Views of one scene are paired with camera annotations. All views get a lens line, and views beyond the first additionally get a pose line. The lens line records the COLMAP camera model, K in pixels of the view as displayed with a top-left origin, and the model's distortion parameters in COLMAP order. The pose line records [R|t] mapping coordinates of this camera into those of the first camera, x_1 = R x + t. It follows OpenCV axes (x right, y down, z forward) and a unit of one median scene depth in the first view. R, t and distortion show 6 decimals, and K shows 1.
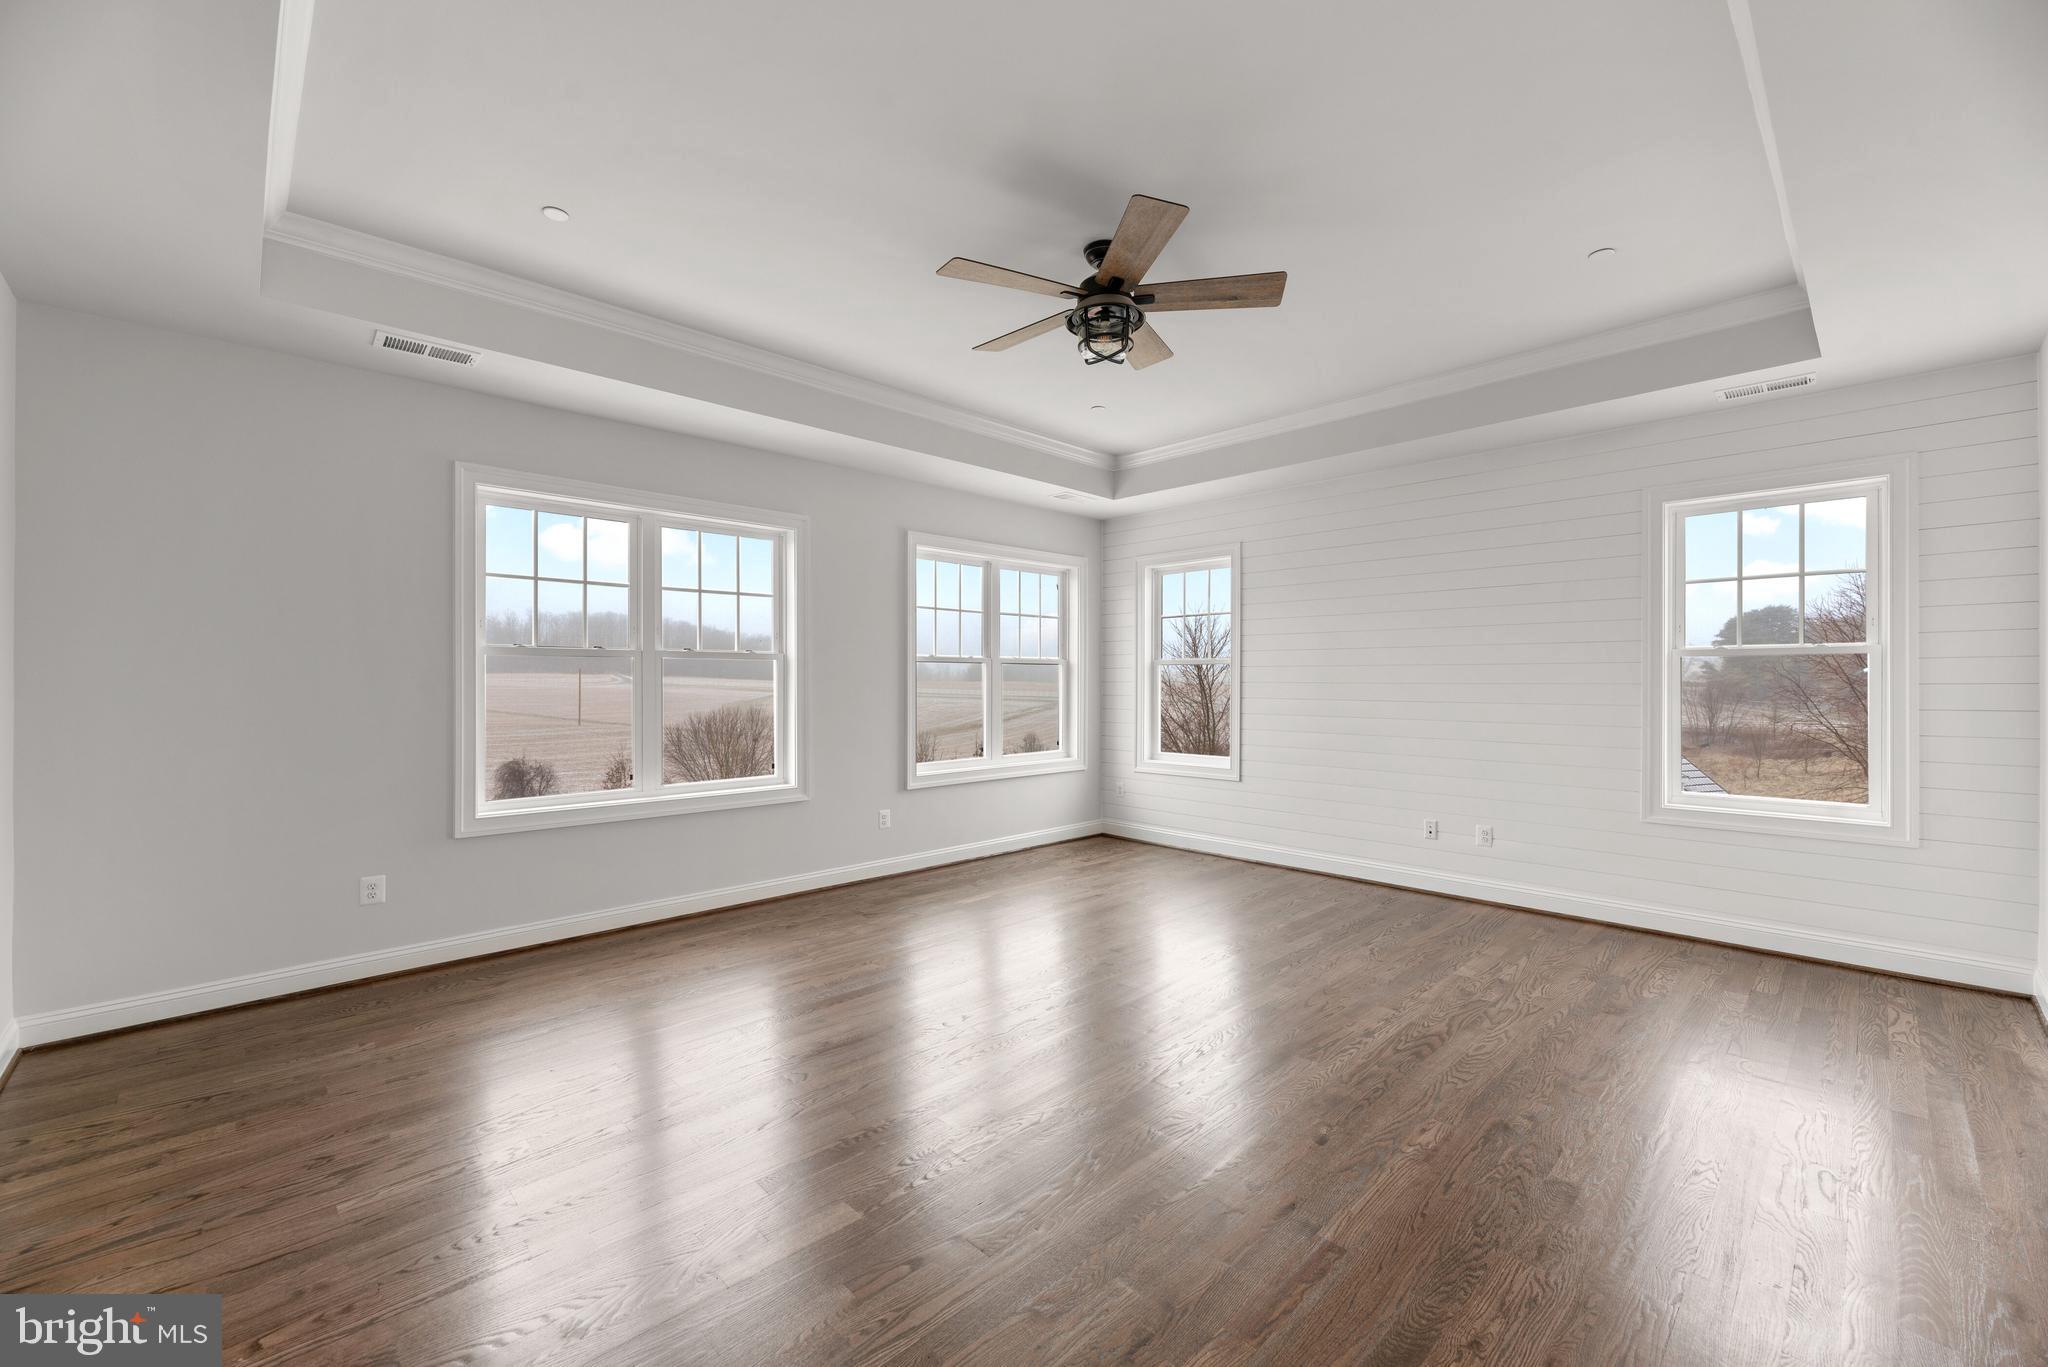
lens RADIAL K [[830.3, 0, 1027.6], [0, 830.3, 680.9], [0, 0, 1]] dist [0.001787, 0.000213]
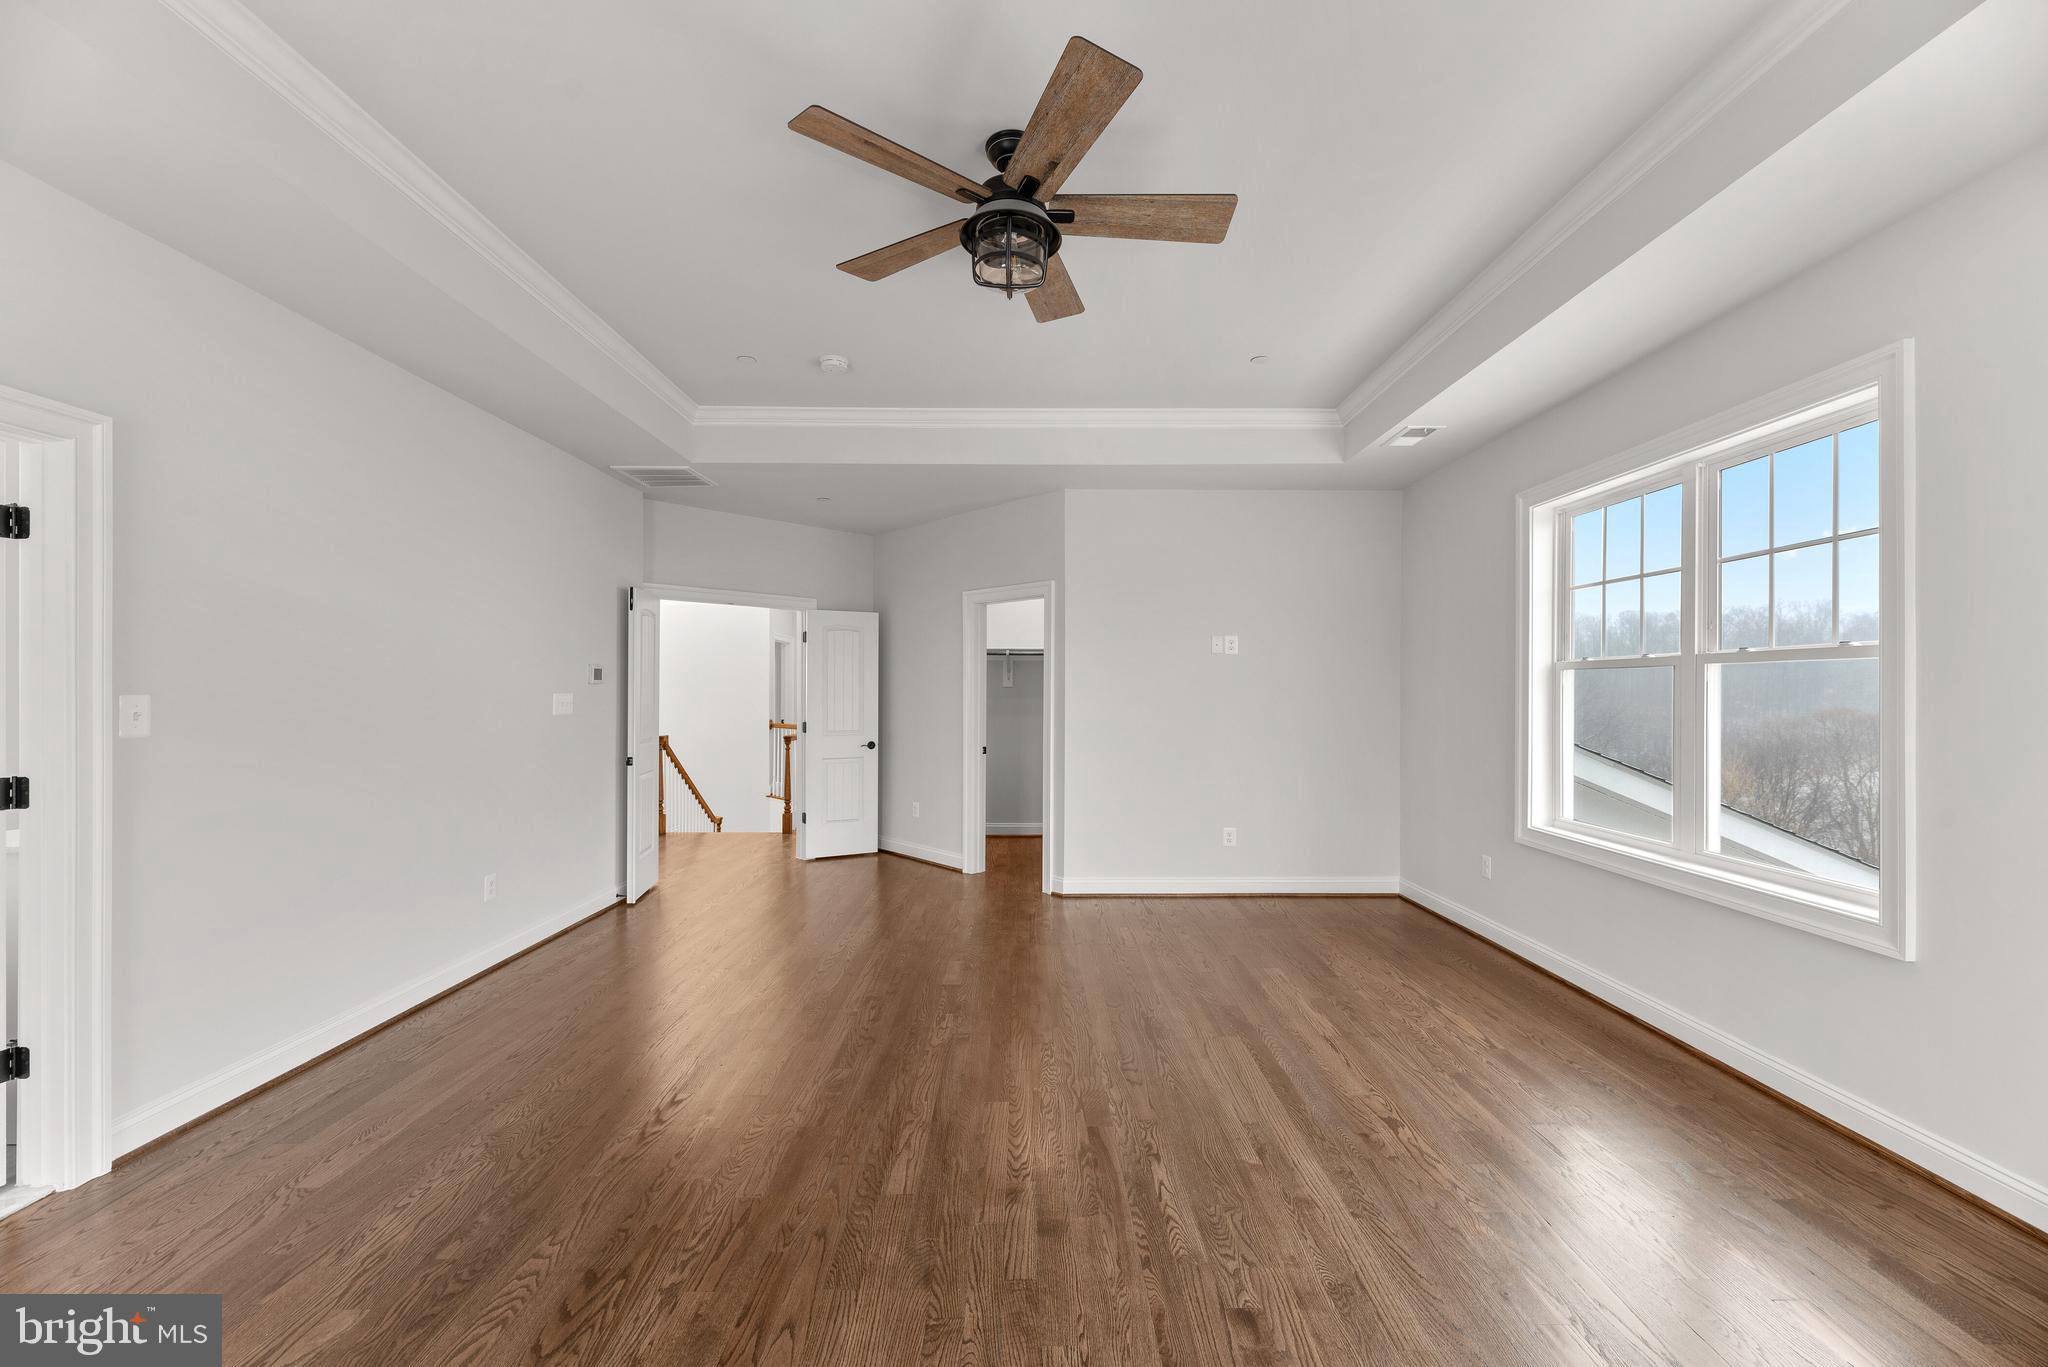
lens RADIAL K [[828.9, 0, 1029.1], [0, 828.9, 687.7], [0, 0, 1]] dist [0.002011, 0.000150]
pose [[-0.687946, -0.004237, -0.725749, 0.533860], [-0.001791, 0.999990, -0.004140, -0.005682], [0.725759, -0.001548, -0.687947, 1.277674]]
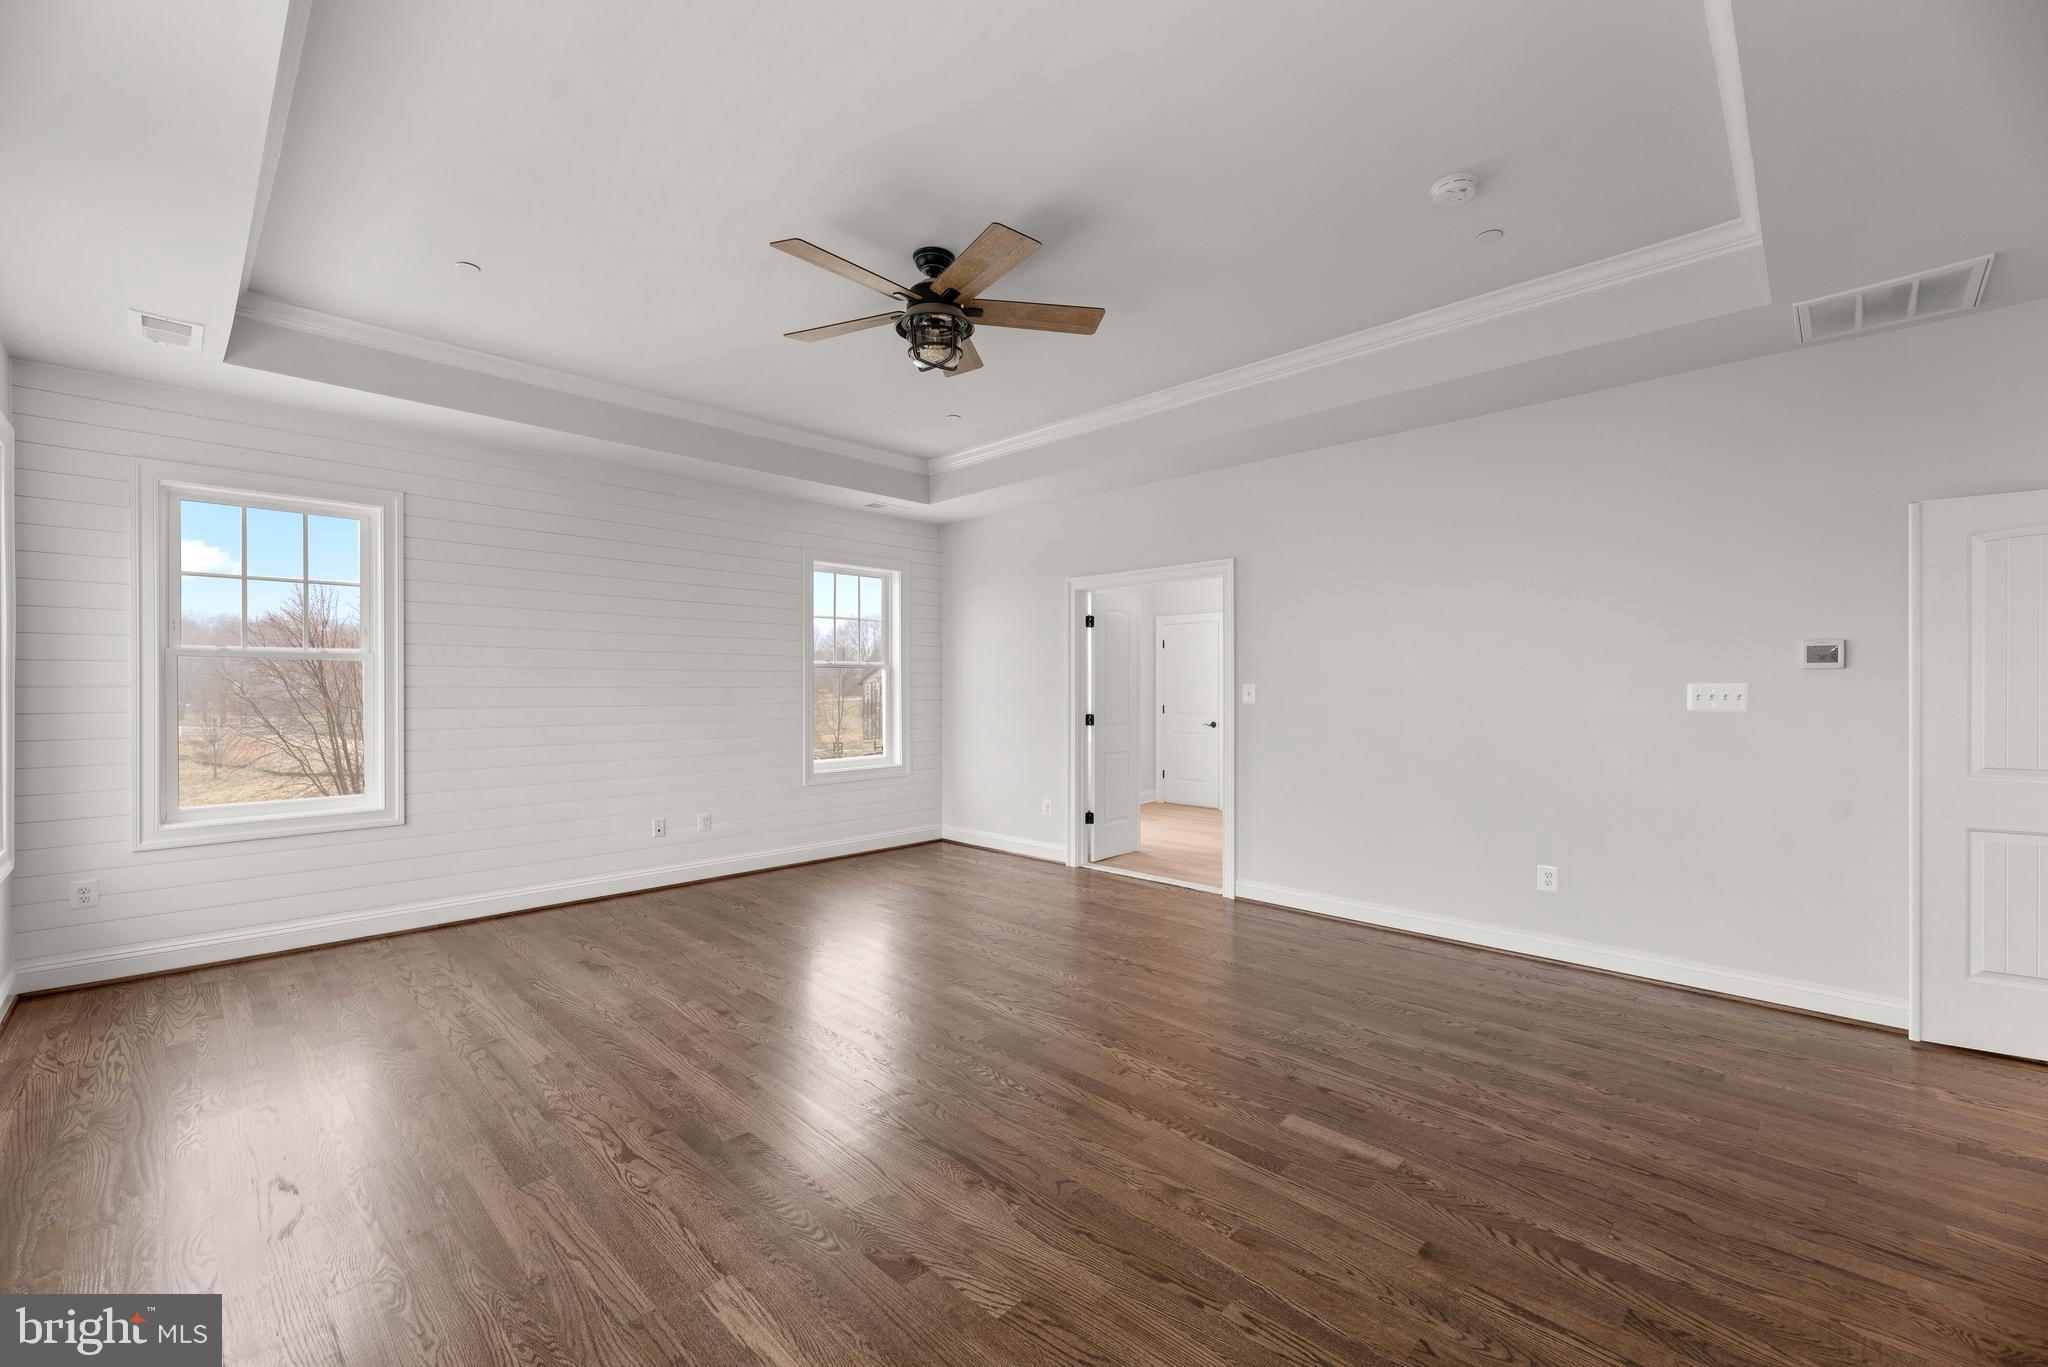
lens RADIAL K [[838.2, 0, 1016.6], [0, 838.2, 686.8], [0, 0, 1]] dist [-0.000492, 0.000007]
pose [[-0.019727, -0.001459, 0.999804, -0.763558], [0.000276, 0.999999, 0.001465, 0.001100], [-0.999805, 0.000305, -0.019727, 0.760058]]
